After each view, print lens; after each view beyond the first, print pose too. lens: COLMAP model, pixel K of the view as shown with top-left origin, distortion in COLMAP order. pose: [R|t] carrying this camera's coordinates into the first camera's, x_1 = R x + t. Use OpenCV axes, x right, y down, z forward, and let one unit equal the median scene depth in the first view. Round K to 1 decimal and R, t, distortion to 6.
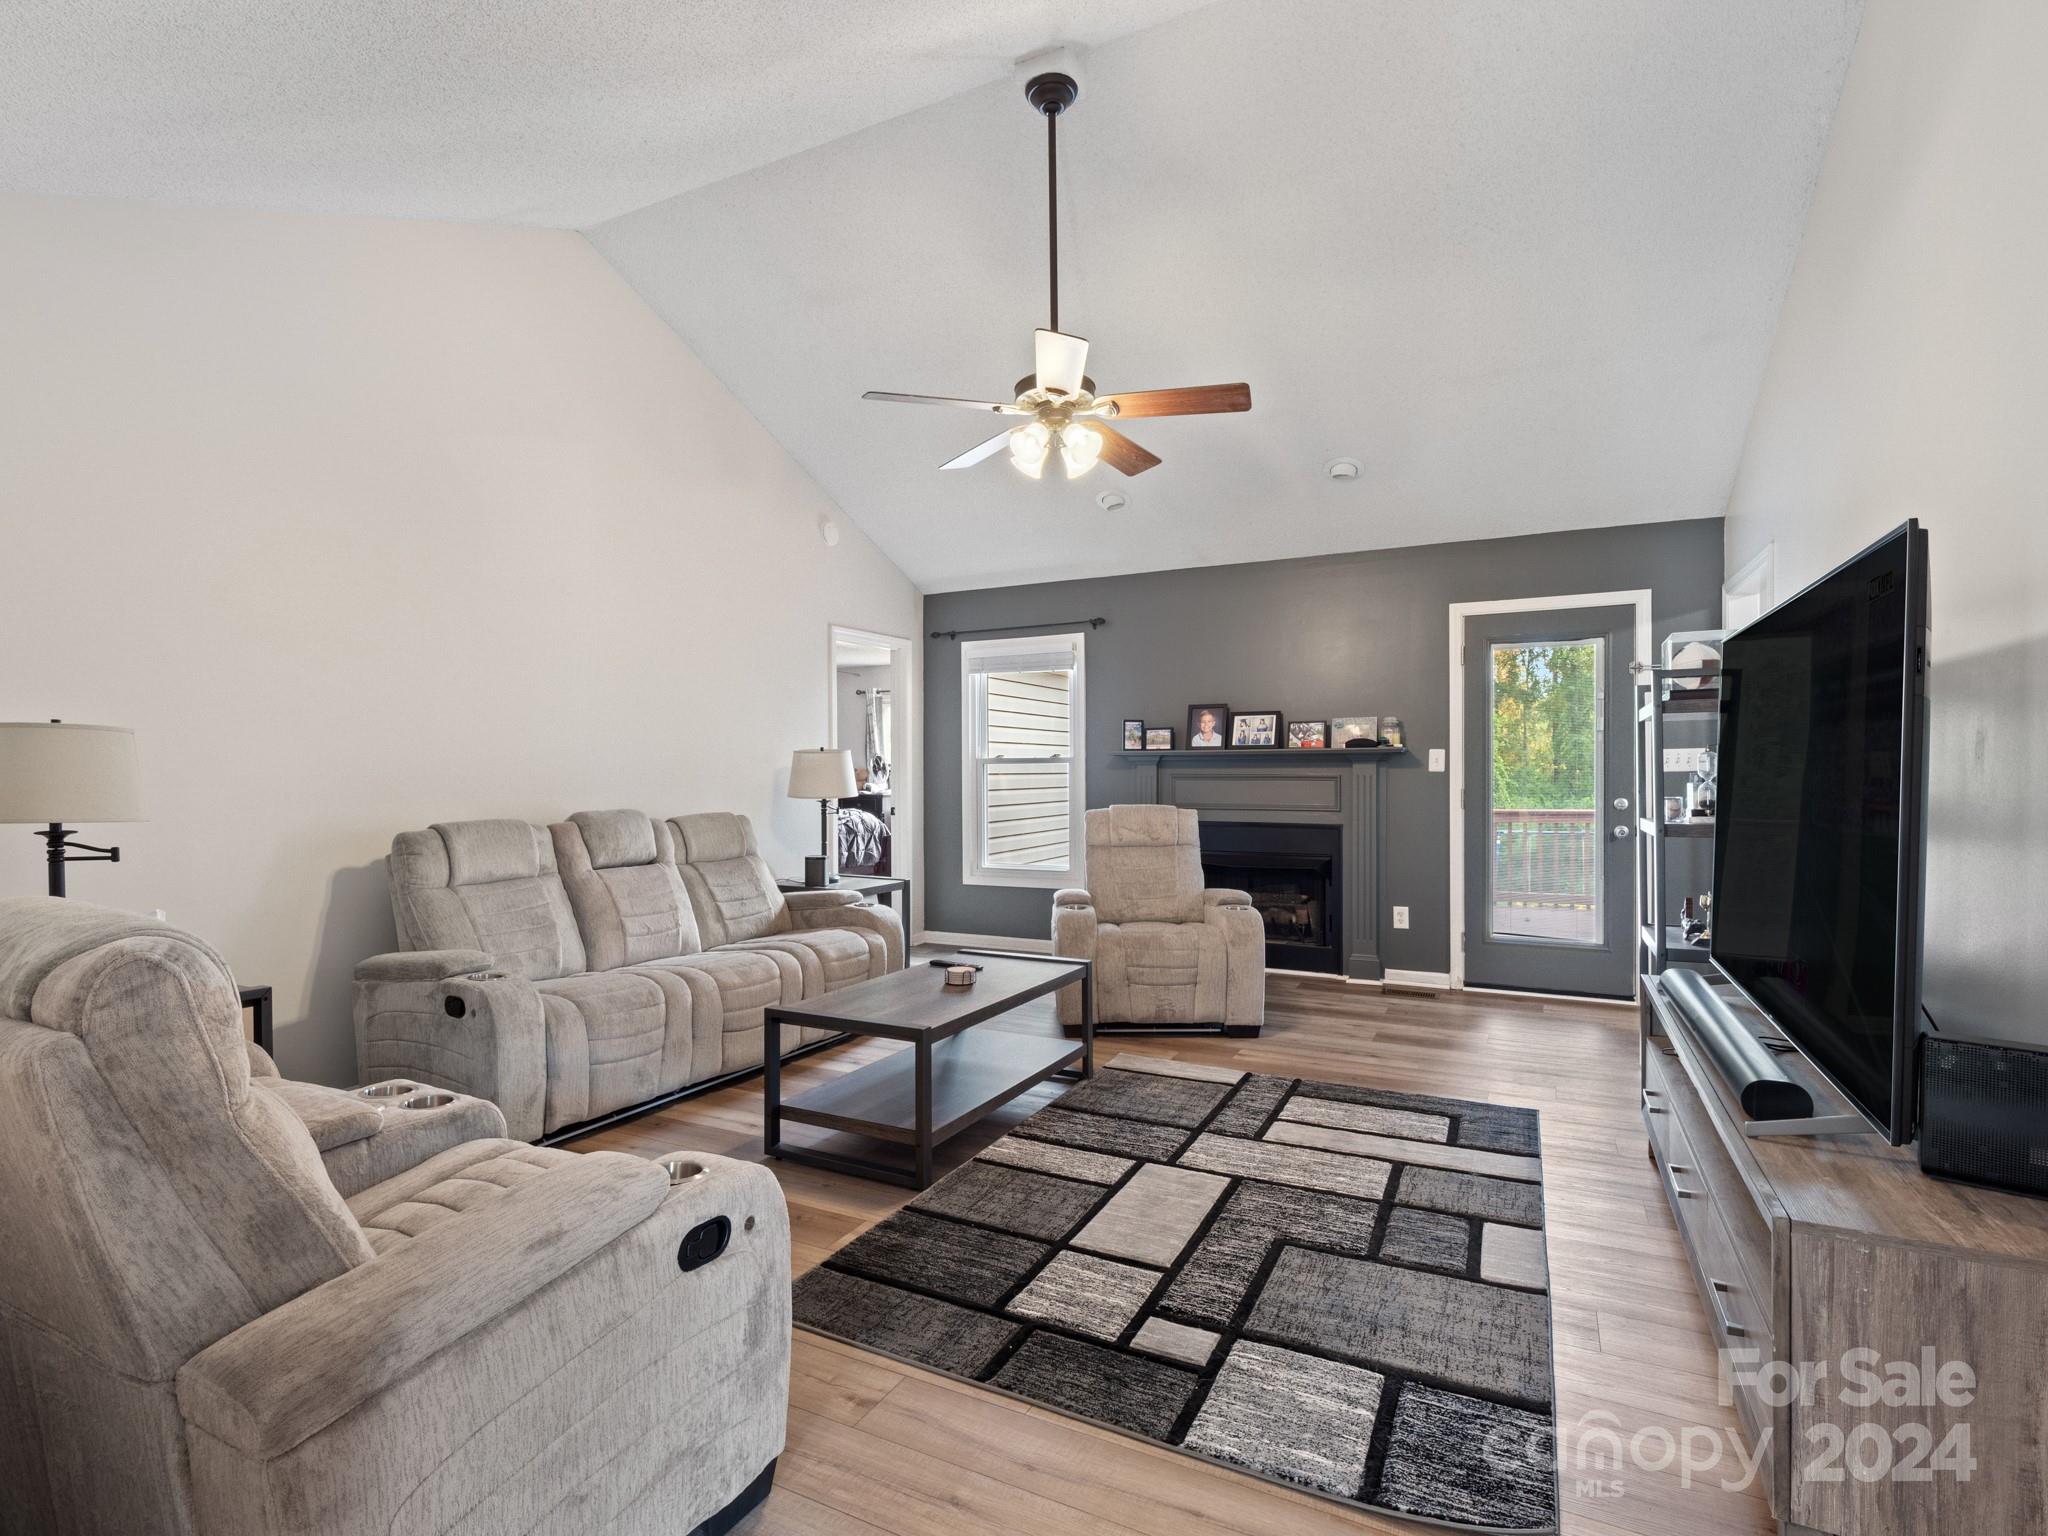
lens RADIAL K [[1002.5, 0, 1018.3], [0, 1002.5, 778.6], [0, 0, 1]] dist [0.005152, -0.004756]
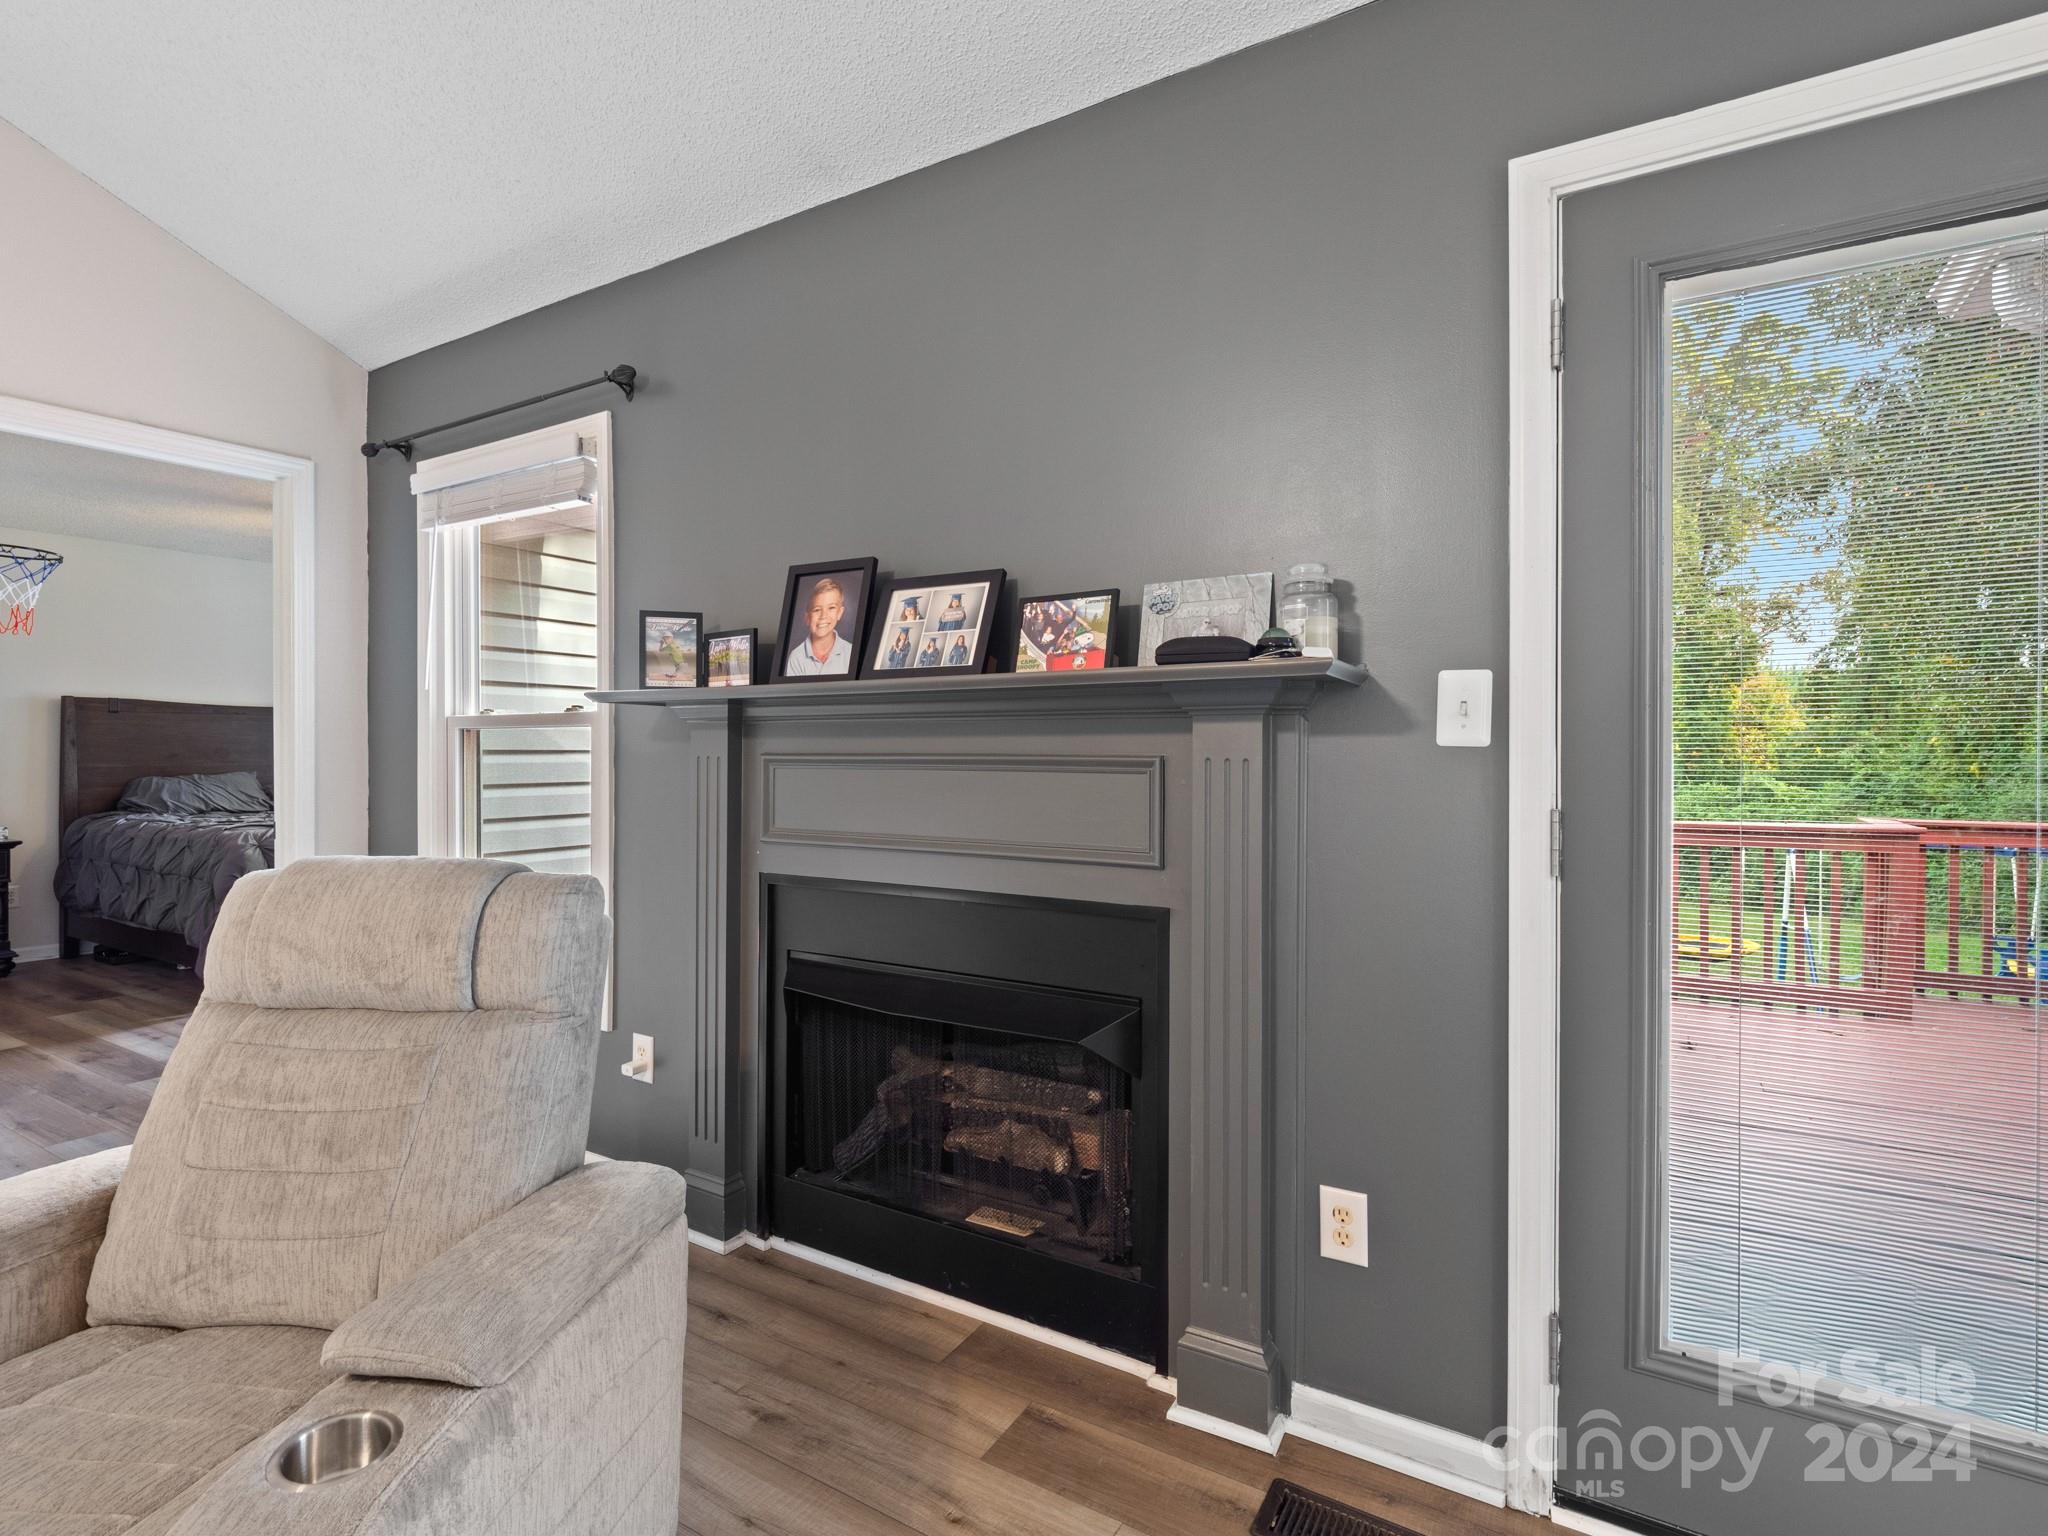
lens RADIAL K [[1002.5, 0, 1016.0], [0, 1002.5, 760.3], [0, 0, 1]] dist [0.005152, -0.004756]
pose [[0.997044, 0.003882, -0.076738, 0.376933], [-0.003795, 0.999992, 0.001281, -0.003380], [0.076742, -0.000986, 0.997050, 0.850045]]
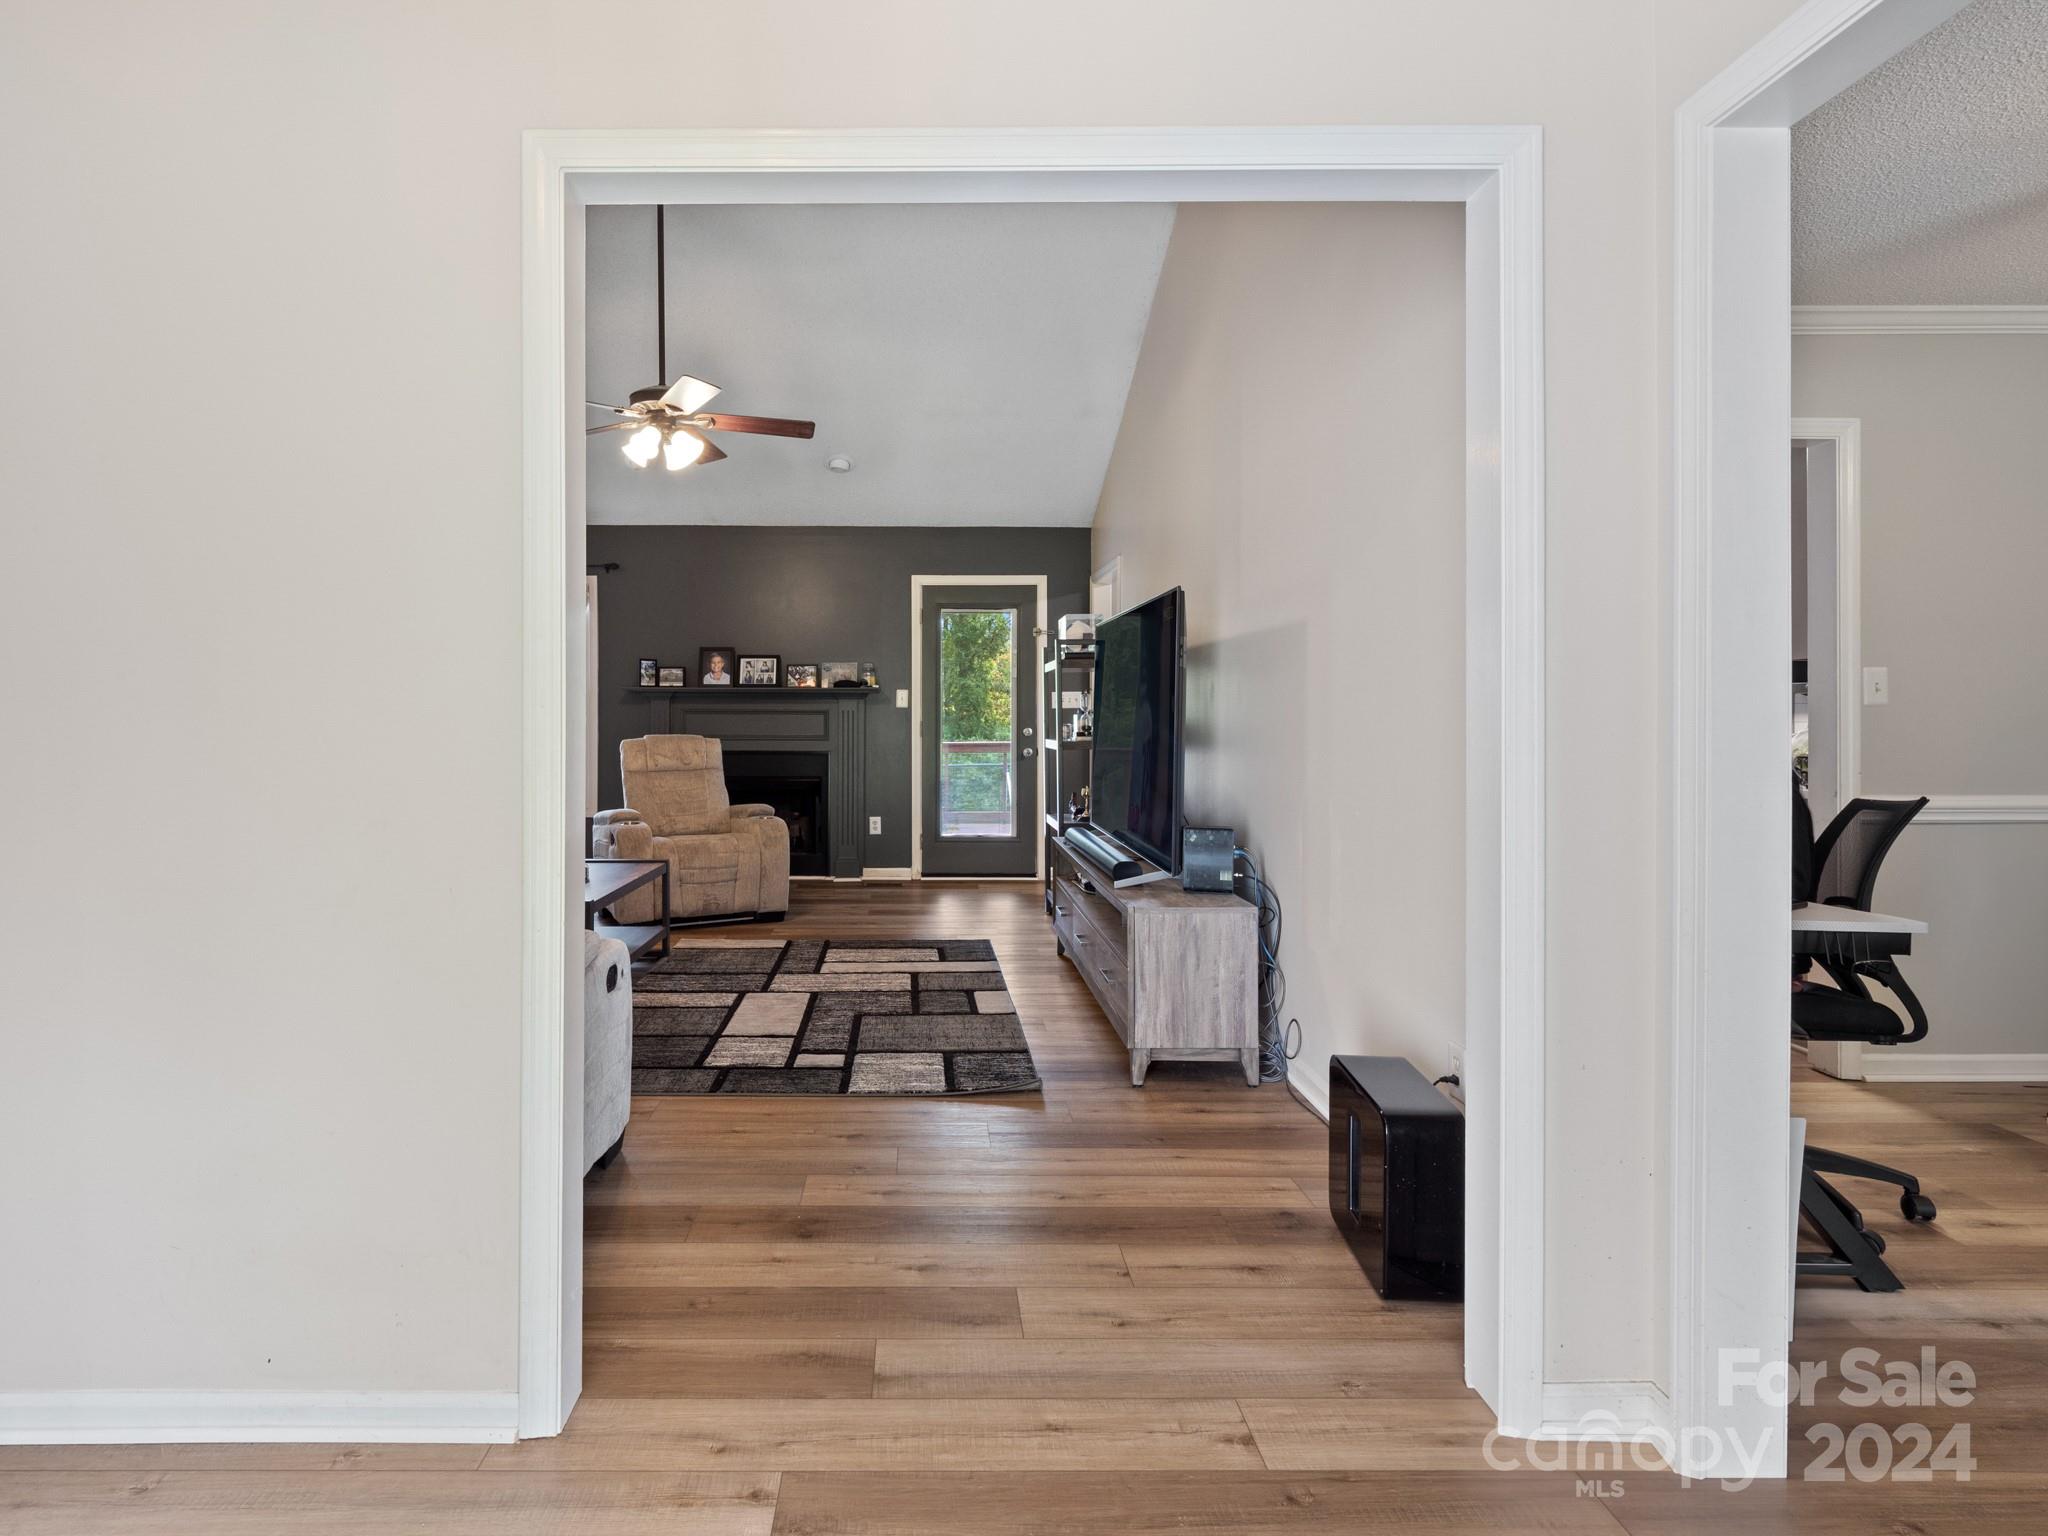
lens RADIAL K [[1109.6, 0, 927.7], [0, 1109.6, 710.7], [0, 0, 1]] dist [0.016708, 0.000363]
pose [[0.886759, 0.005976, 0.462193, -0.240211], [-0.002009, 0.999957, -0.009075, 0.011414], [-0.462228, 0.007119, 0.886733, -0.301708]]
